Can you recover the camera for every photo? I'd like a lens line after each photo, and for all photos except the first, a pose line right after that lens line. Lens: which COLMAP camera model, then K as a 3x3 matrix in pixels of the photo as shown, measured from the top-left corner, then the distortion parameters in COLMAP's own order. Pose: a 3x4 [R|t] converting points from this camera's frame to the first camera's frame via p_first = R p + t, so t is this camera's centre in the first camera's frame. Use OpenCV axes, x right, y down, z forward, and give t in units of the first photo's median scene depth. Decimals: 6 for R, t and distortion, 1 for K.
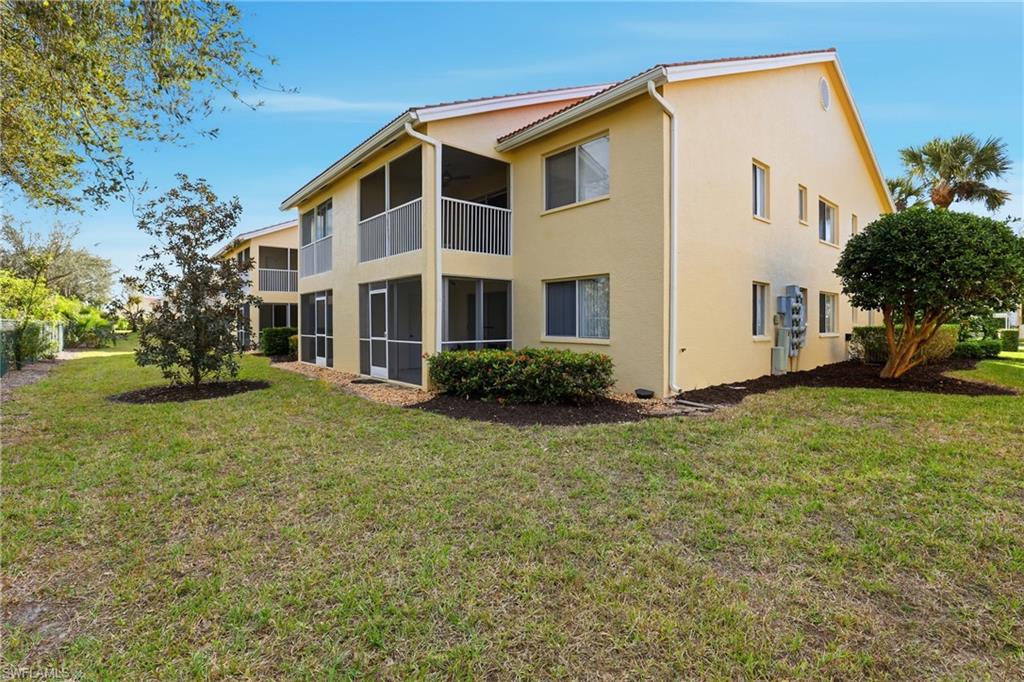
lens RADIAL K [[470.9, 0, 516.6], [0, 470.9, 329.2], [0, 0, 1]] dist [-0.036946, 0.007474]
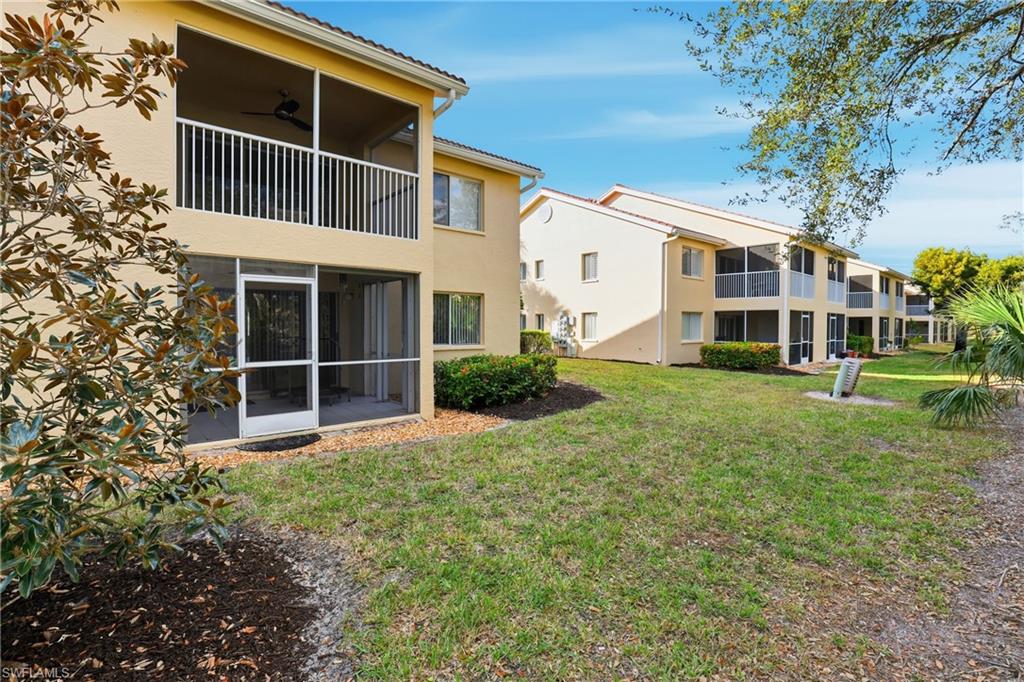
lens RADIAL K [[470.9, 0, 516.6], [0, 470.9, 329.2], [0, 0, 1]] dist [-0.036946, 0.007474]
pose [[0.258392, -0.003370, 0.966034, -0.822632], [0.011227, 0.999937, 0.000485, -0.015807], [-0.965975, 0.010721, 0.258414, 0.592505]]
